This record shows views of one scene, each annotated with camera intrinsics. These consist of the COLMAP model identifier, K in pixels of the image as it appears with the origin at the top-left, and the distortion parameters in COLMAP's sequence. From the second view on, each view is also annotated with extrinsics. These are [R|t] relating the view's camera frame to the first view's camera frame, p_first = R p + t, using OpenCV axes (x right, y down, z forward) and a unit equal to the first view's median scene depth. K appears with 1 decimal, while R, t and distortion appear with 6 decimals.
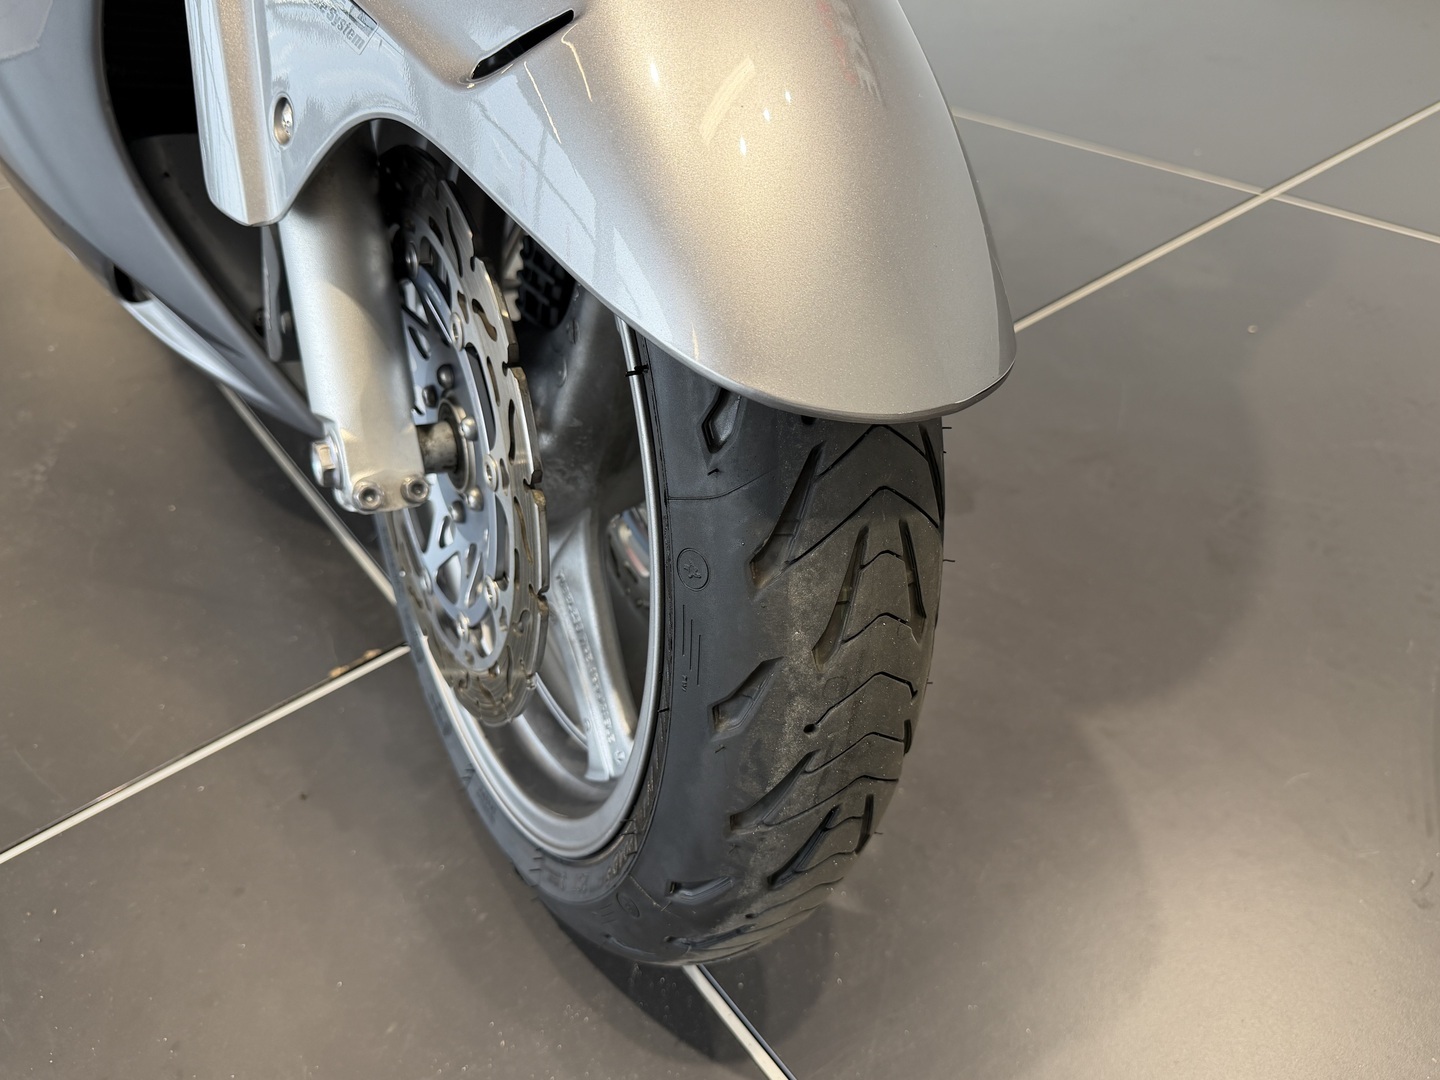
lens RADIAL K [[1060.2, 0, 706.6], [0, 1060.2, 538.7], [0, 0, 1]] dist [0.022198, -0.010282]
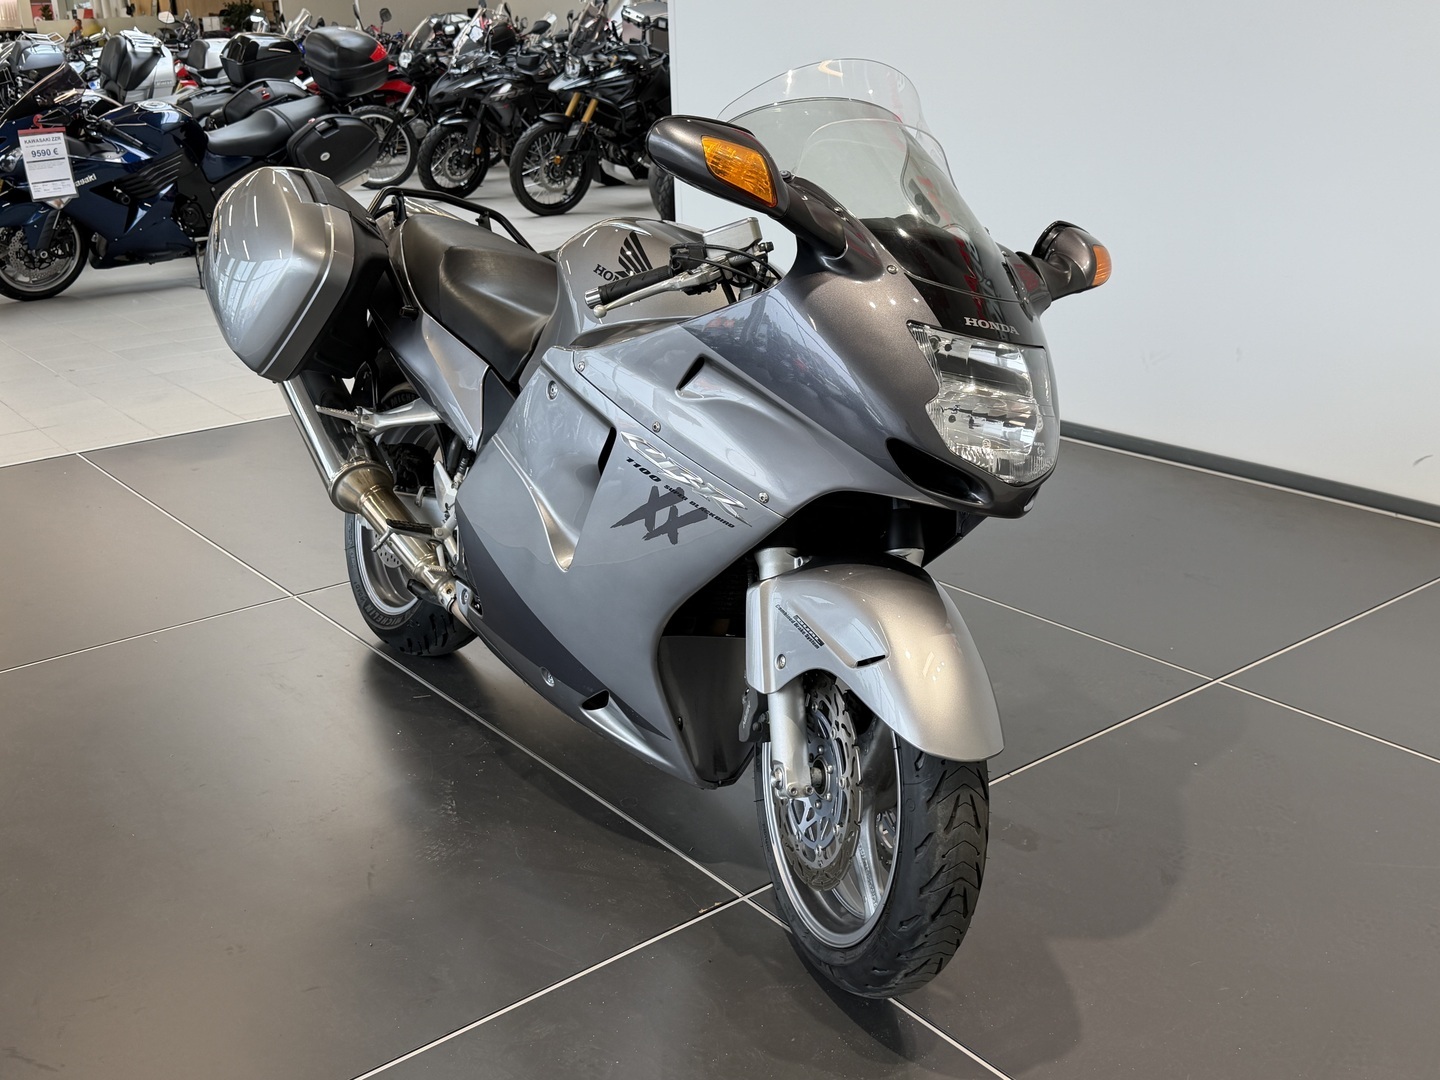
lens RADIAL K [[1465.0, 0, 714.0], [0, 1465.0, 533.0], [0, 0, 1]] dist [0.118352, 0.000000]
pose [[0.985168, 0.034752, -0.168038, 0.113969], [-0.088366, 0.942191, -0.323215, 0.688831], [0.147092, 0.333270, 0.931287, -3.331524]]
